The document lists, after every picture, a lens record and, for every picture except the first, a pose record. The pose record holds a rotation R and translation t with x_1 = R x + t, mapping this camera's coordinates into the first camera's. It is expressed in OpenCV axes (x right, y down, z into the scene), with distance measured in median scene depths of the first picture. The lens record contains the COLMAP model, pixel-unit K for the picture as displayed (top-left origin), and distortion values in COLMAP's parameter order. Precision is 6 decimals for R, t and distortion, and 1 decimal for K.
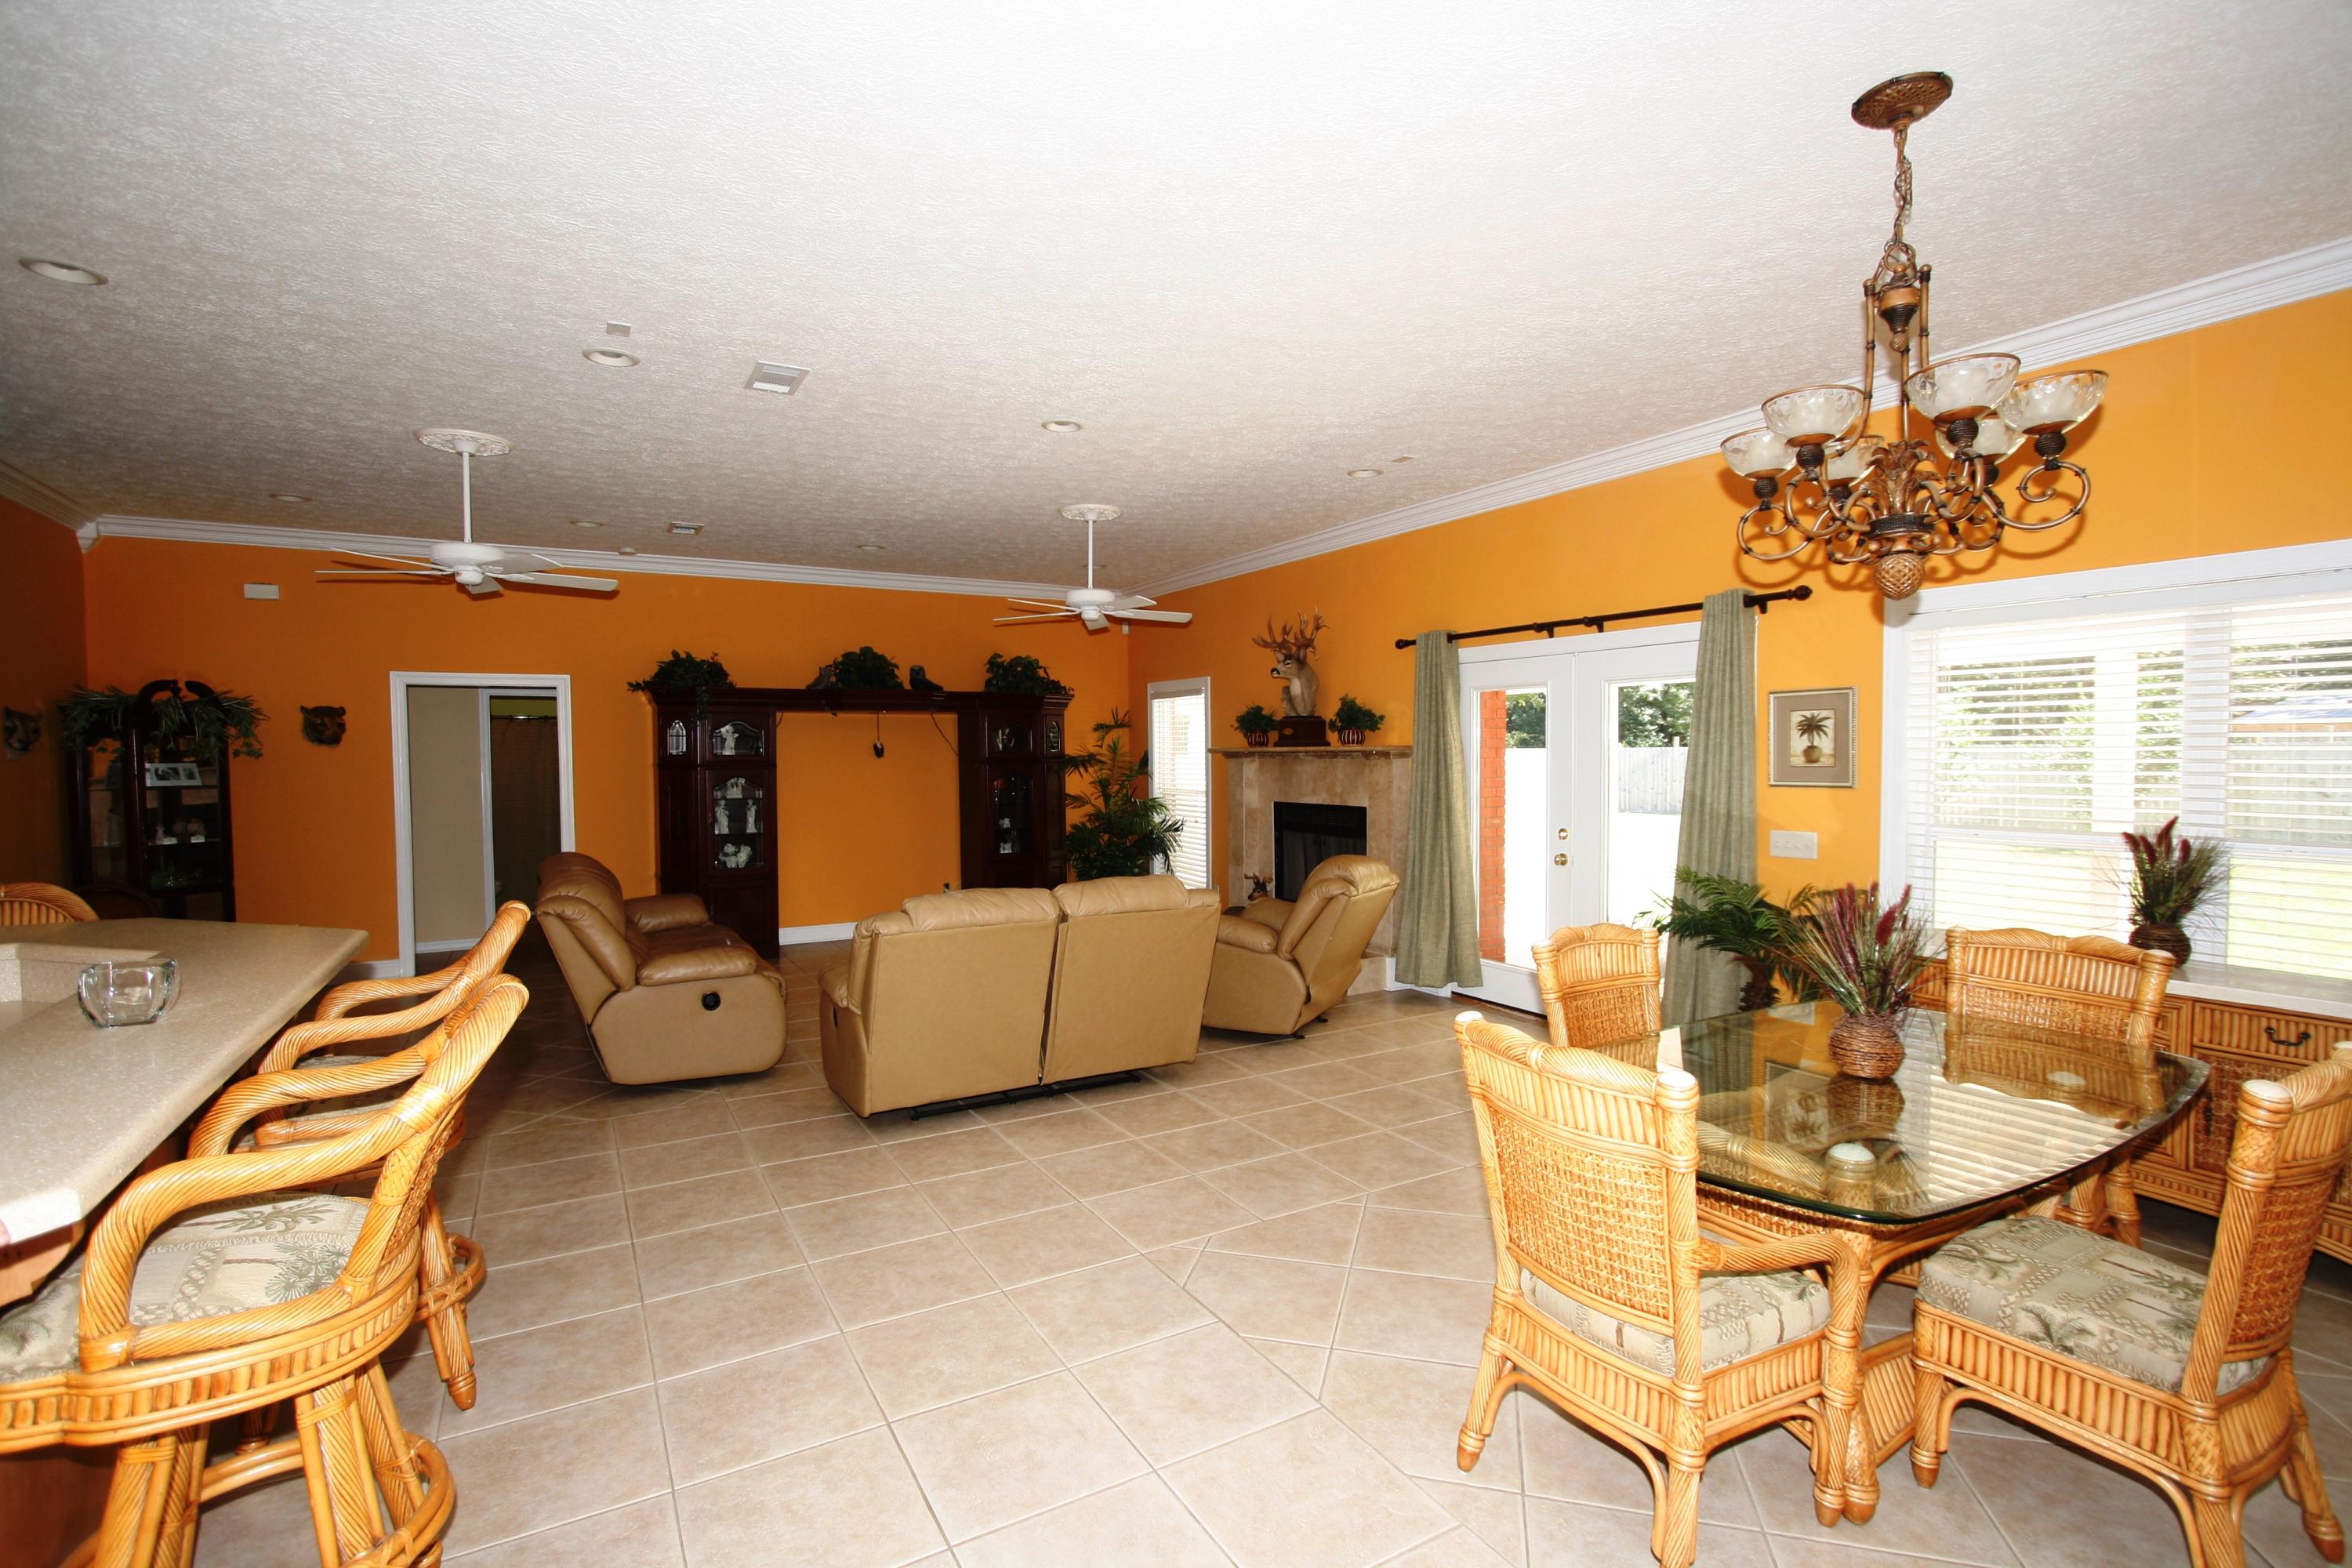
lens RADIAL K [[1083.6, 0, 1179.6], [0, 1083.6, 784.5], [0, 0, 1]] dist [0.012114, -0.000620]
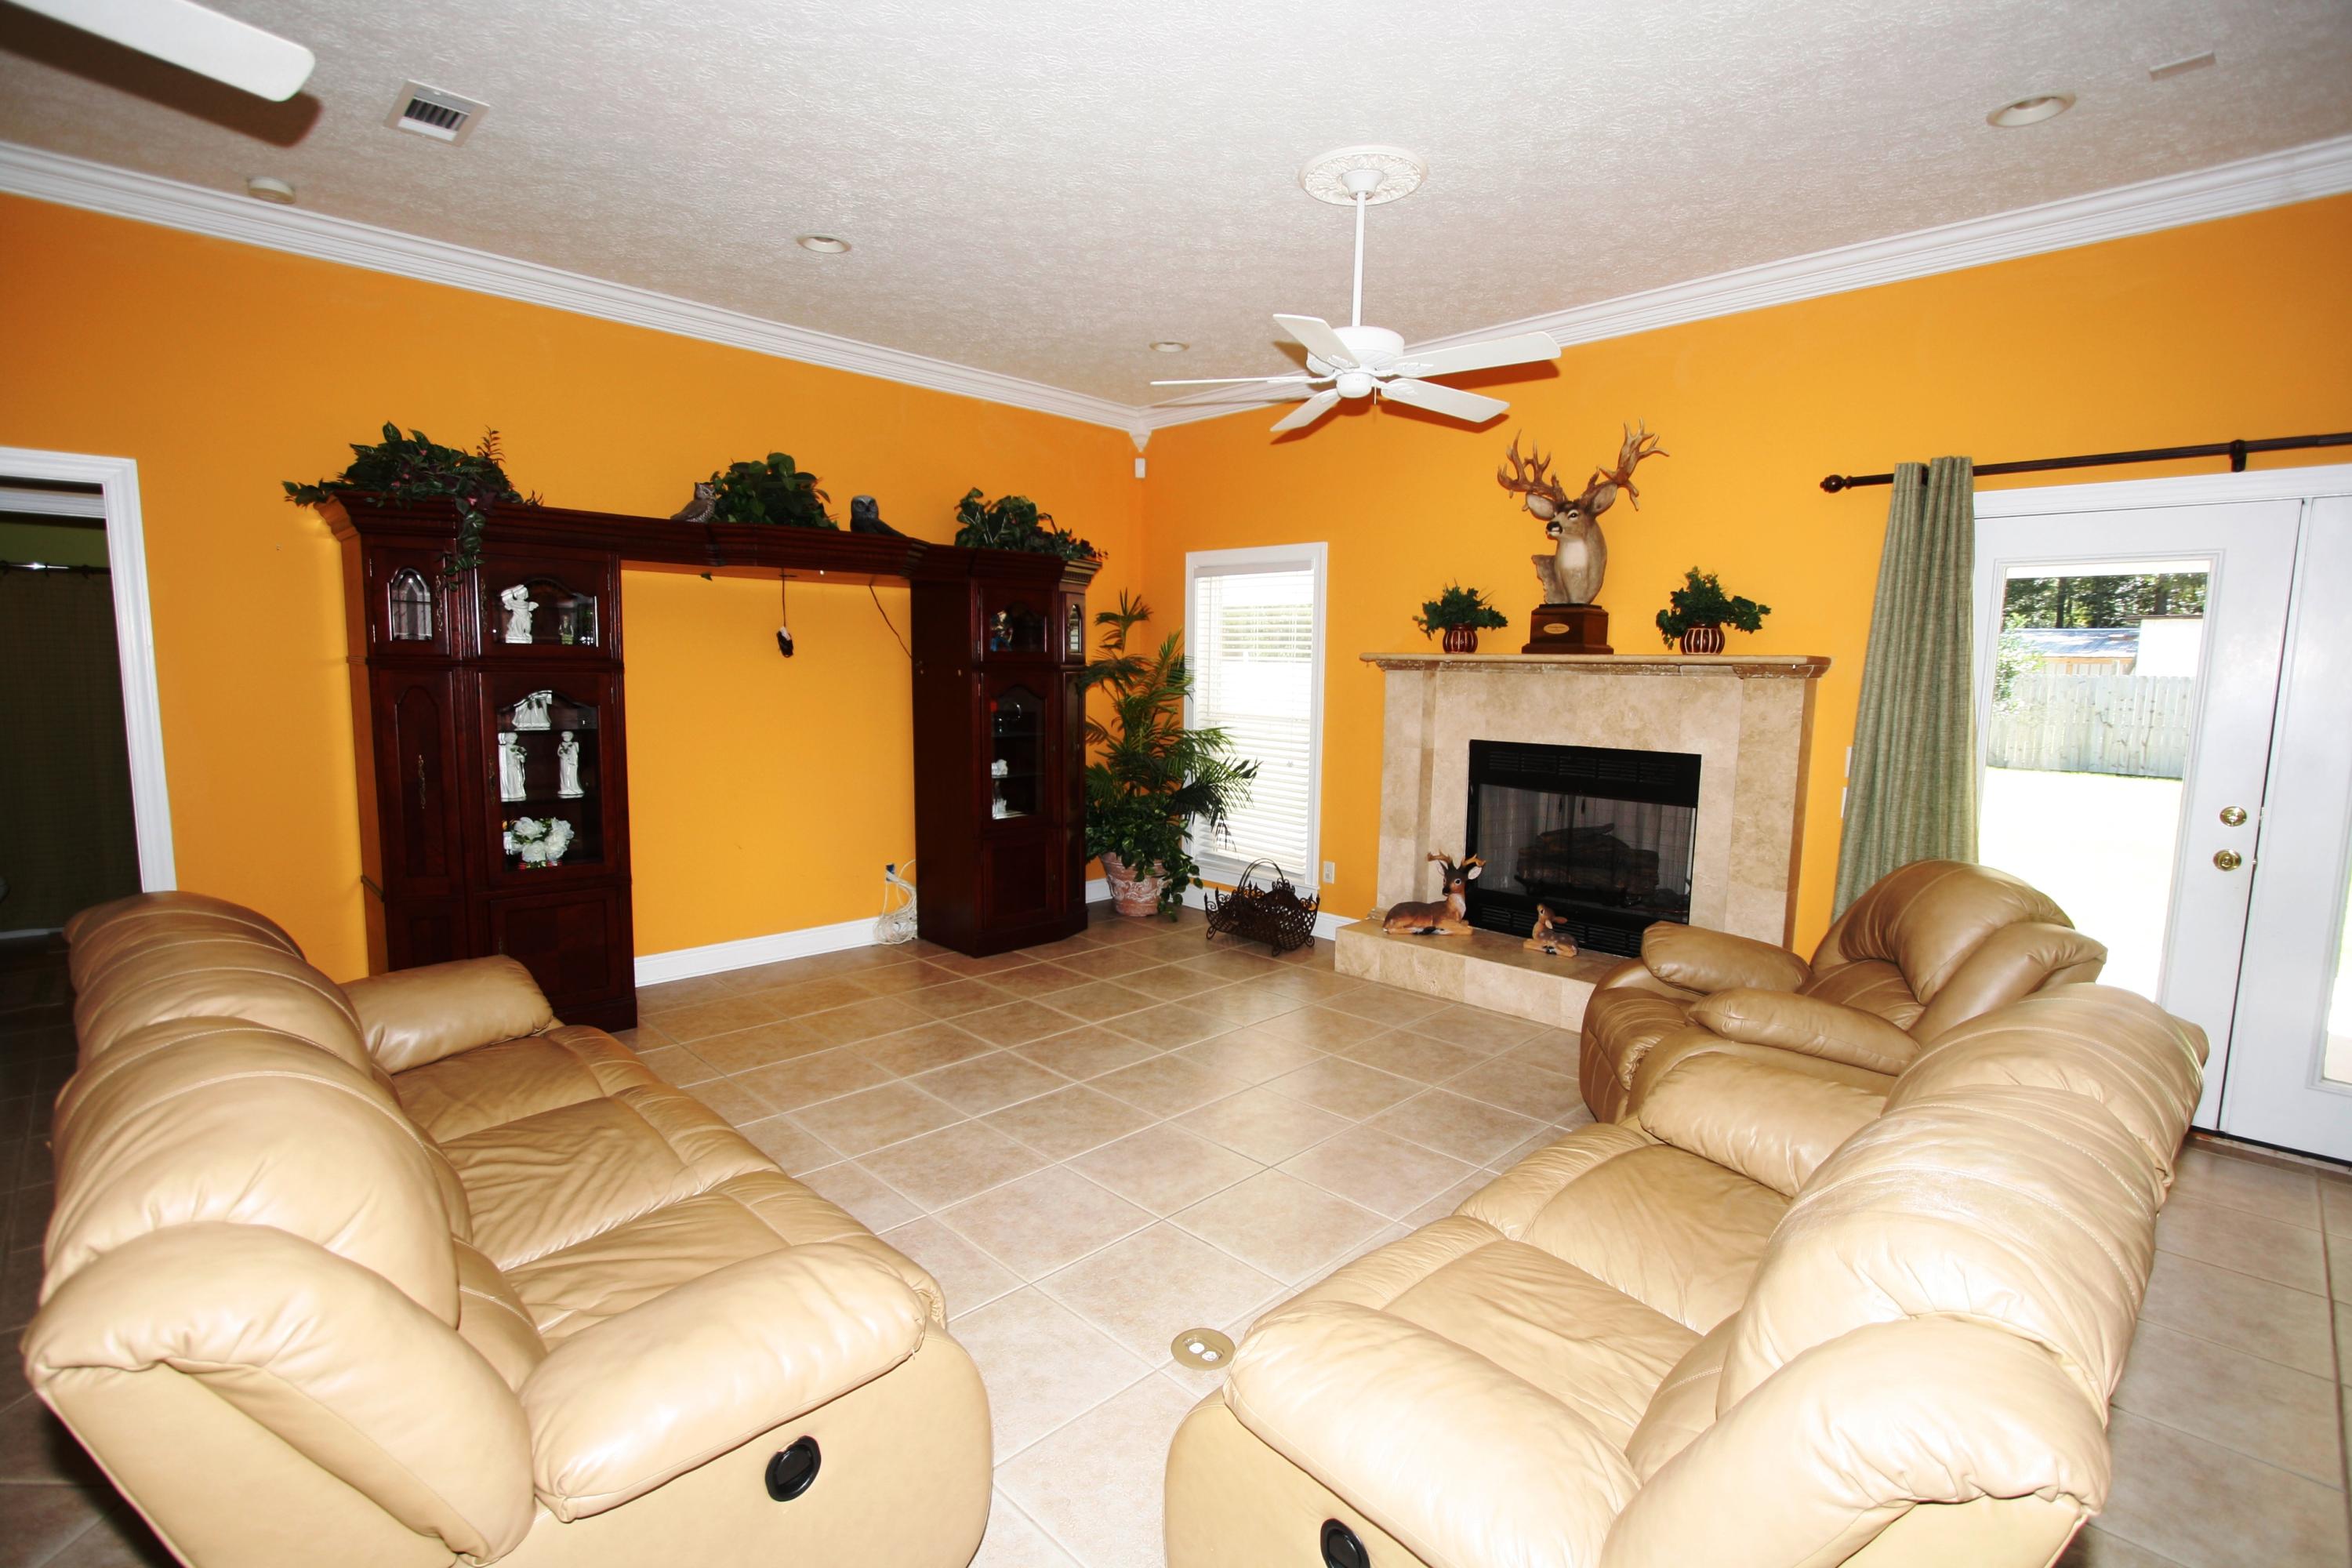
lens RADIAL K [[1083.6, 0, 1167.3], [0, 1083.6, 784.9], [0, 0, 1]] dist [0.012114, -0.000620]
pose [[0.968522, -0.007615, 0.248810, -0.245090], [-0.014177, 0.996222, 0.085677, -0.009968], [-0.248523, -0.086507, 0.964755, 0.419733]]
